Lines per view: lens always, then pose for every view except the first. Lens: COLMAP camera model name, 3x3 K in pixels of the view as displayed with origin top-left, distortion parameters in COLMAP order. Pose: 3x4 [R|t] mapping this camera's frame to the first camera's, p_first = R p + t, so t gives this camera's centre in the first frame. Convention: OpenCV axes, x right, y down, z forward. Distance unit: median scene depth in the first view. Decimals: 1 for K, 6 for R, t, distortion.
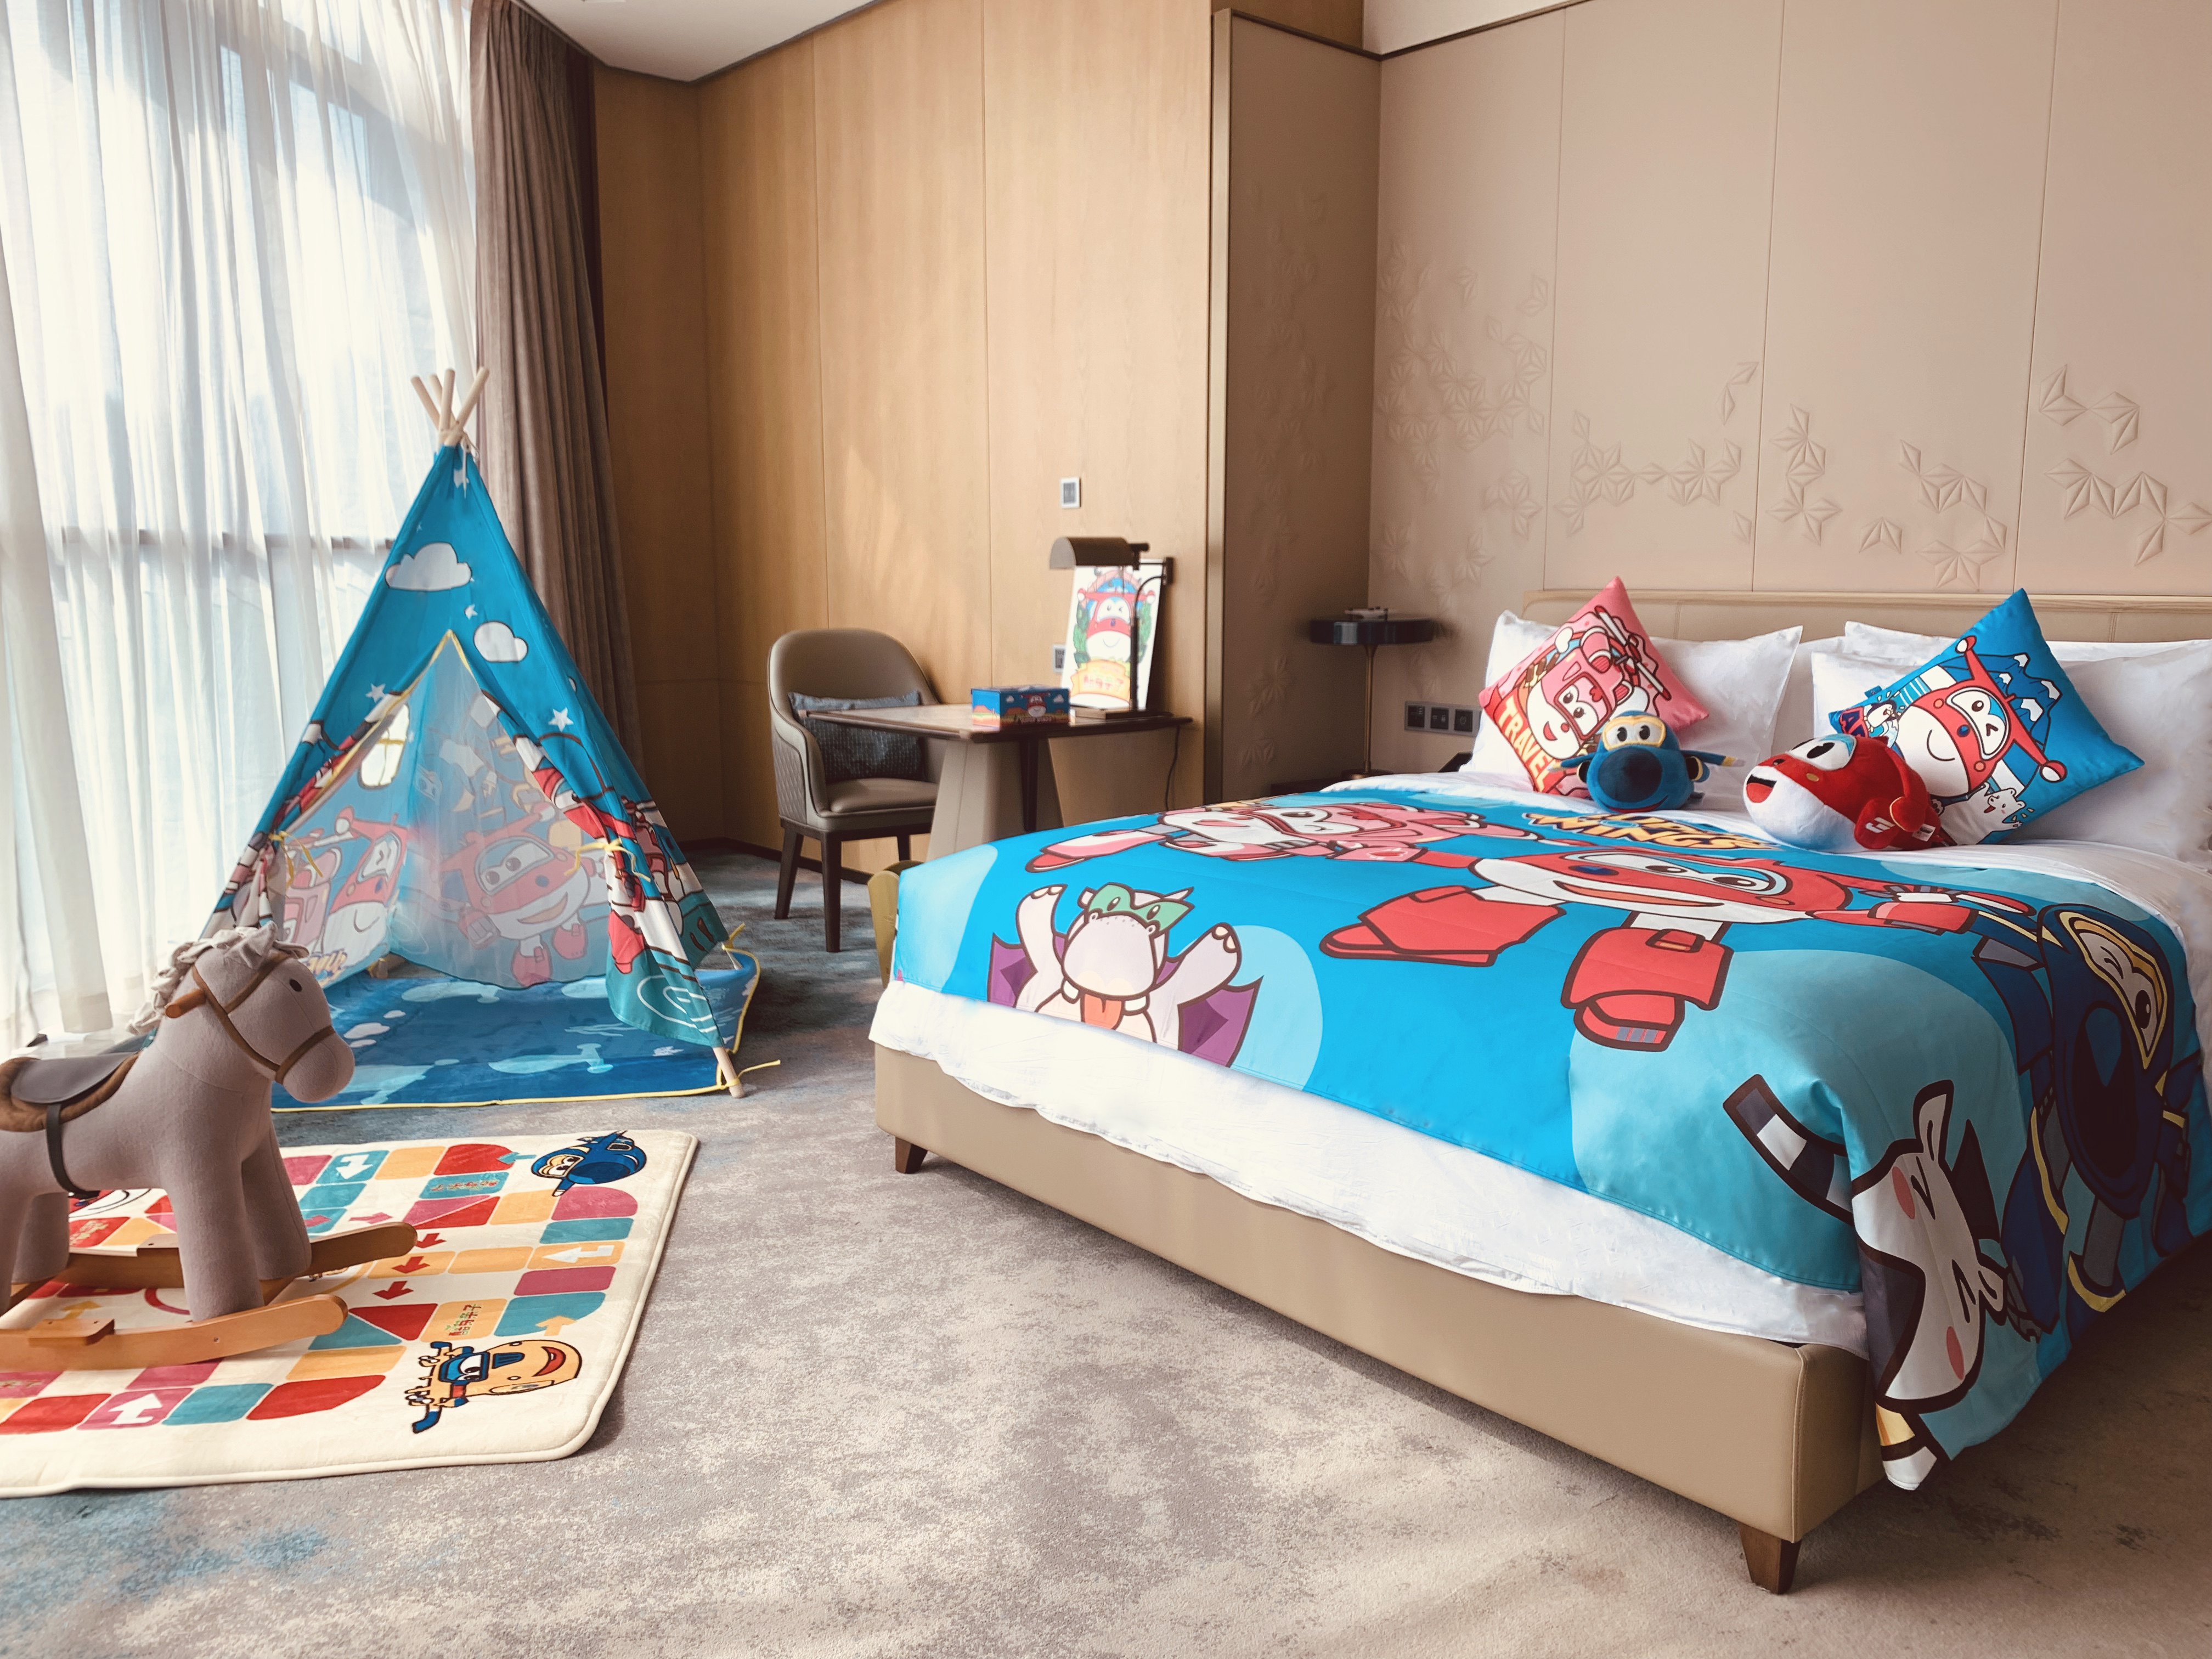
lens RADIAL K [[1673.0, 0, 1108.7], [0, 1673.0, 828.8], [0, 0, 1]] dist [-0.010768, -0.005477]
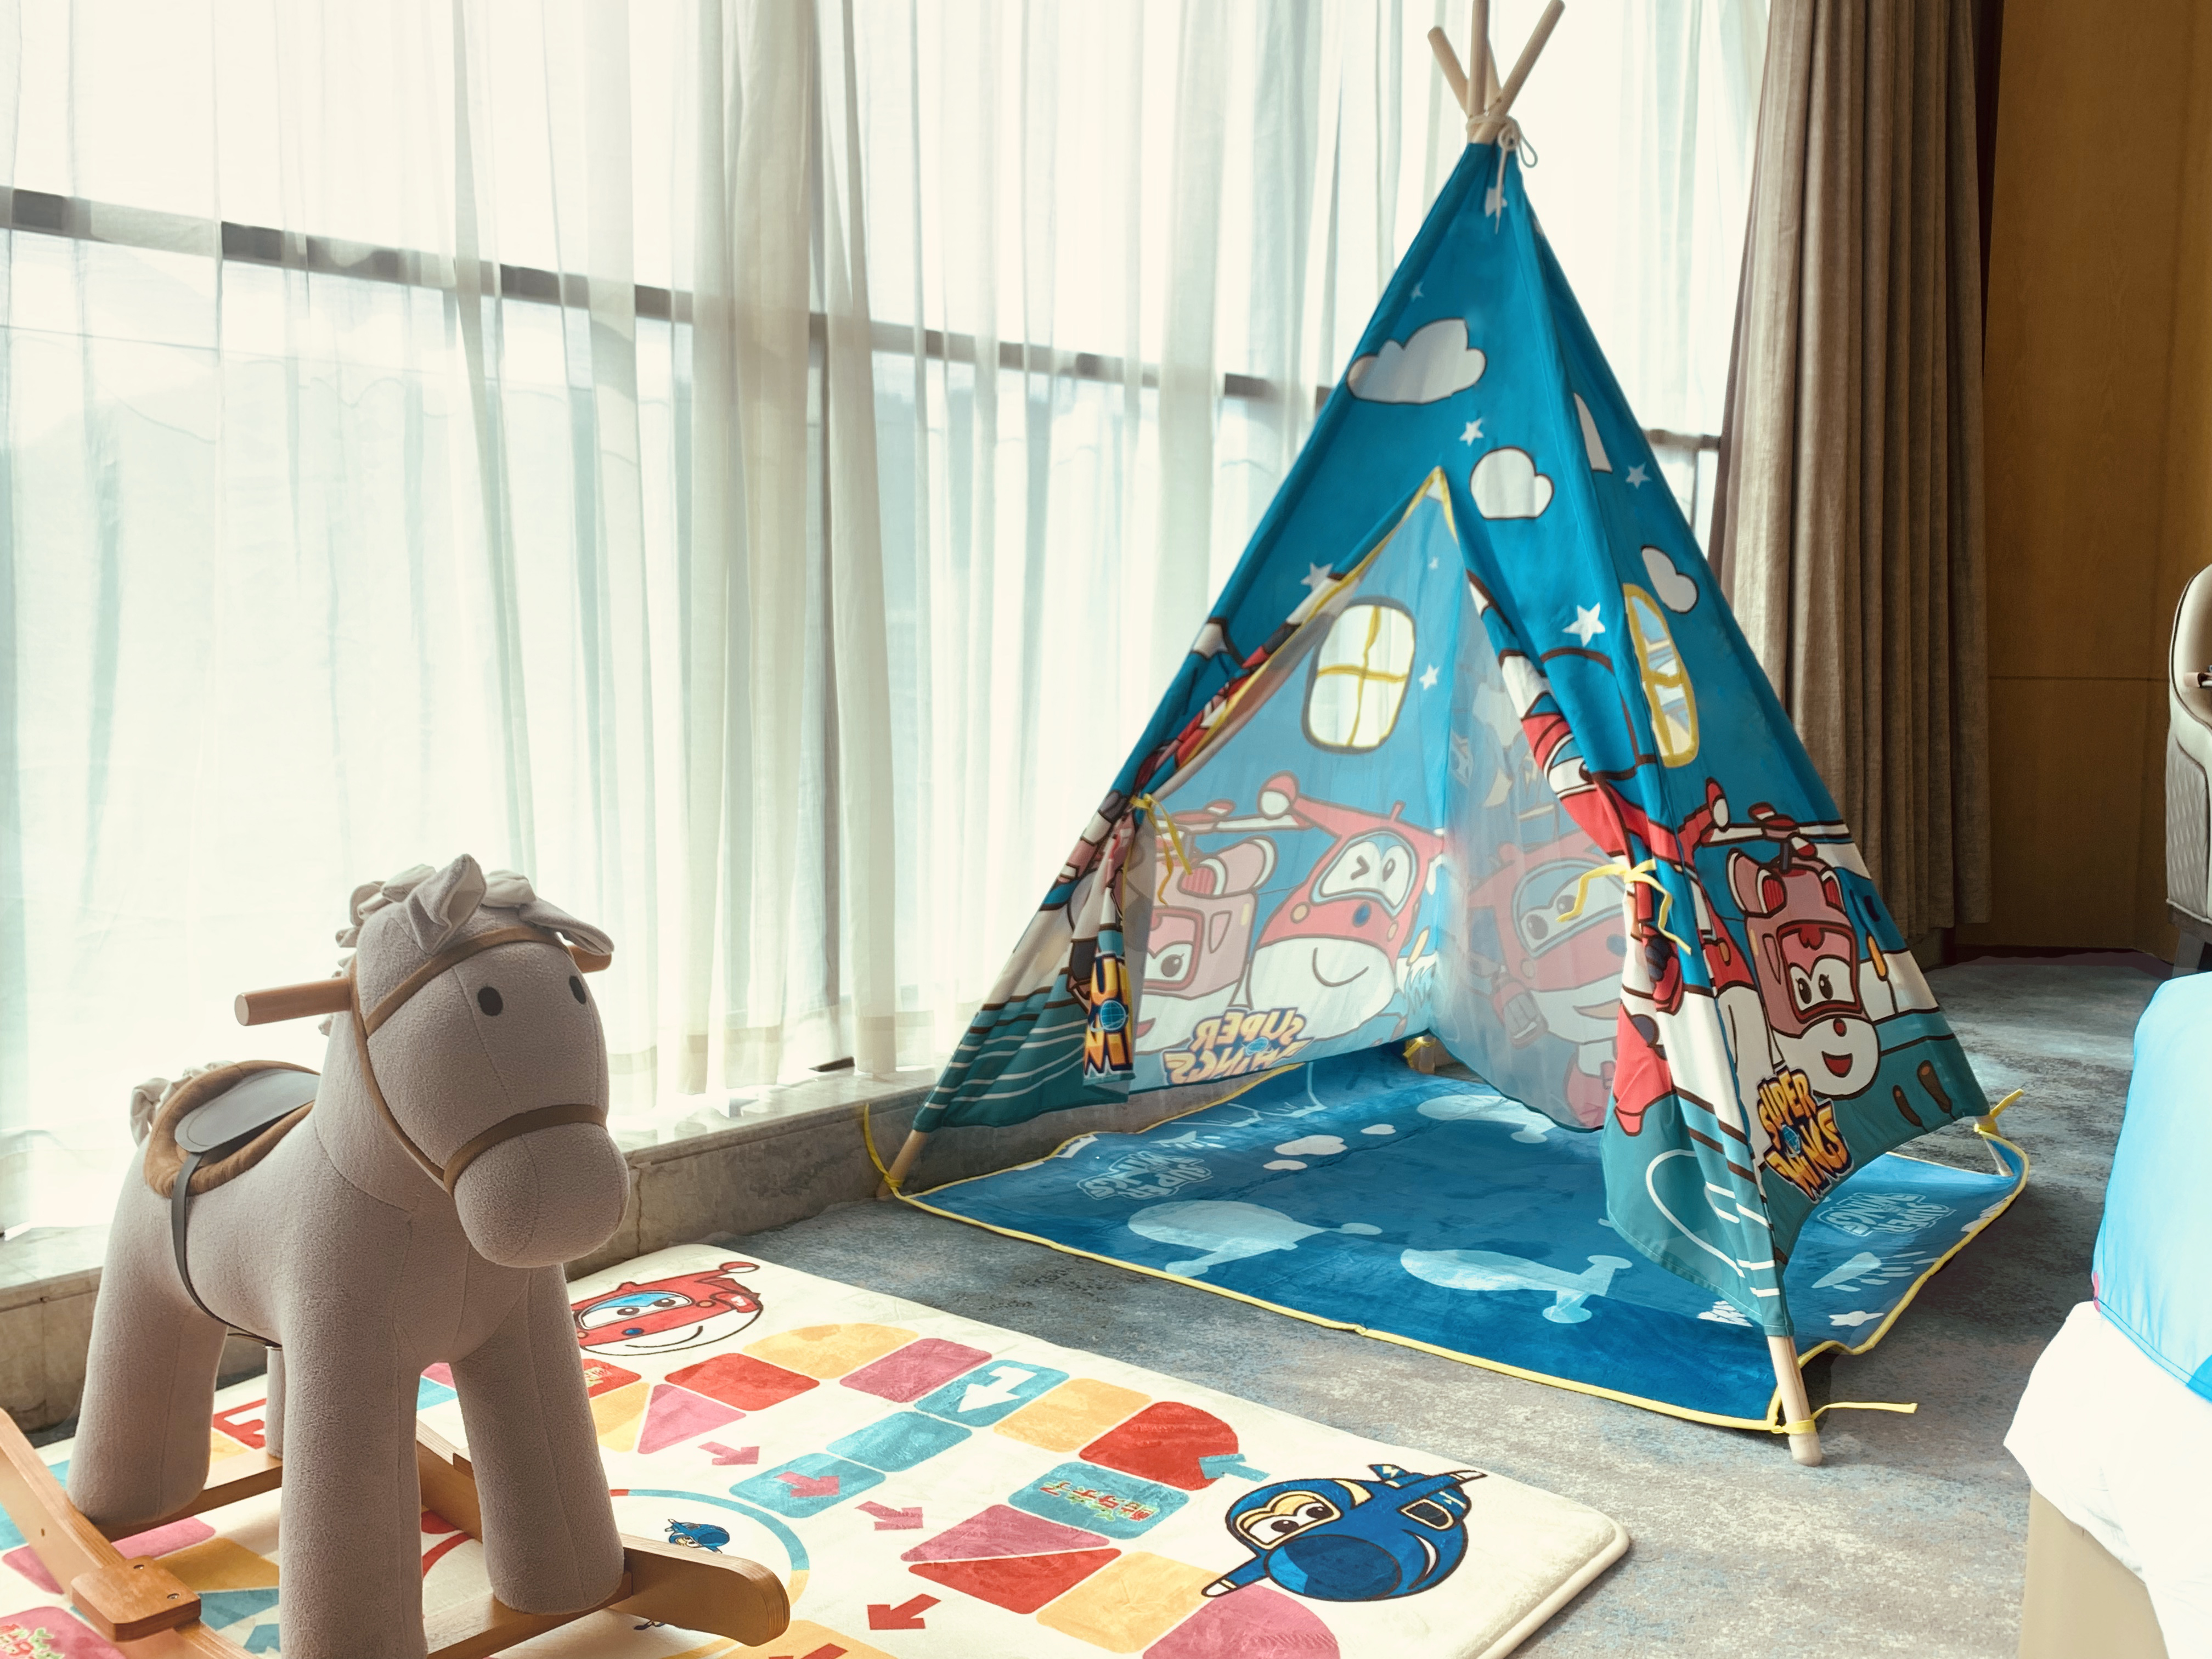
lens RADIAL K [[1932.3, 0, 1106.3], [0, 1932.3, 812.8], [0, 0, 1]] dist [0.010331, -0.036685]
pose [[0.700004, 0.076918, -0.709985, -0.001376], [-0.121664, 0.992493, -0.012430, 0.018550], [0.703699, 0.095081, 0.704107, 0.479340]]
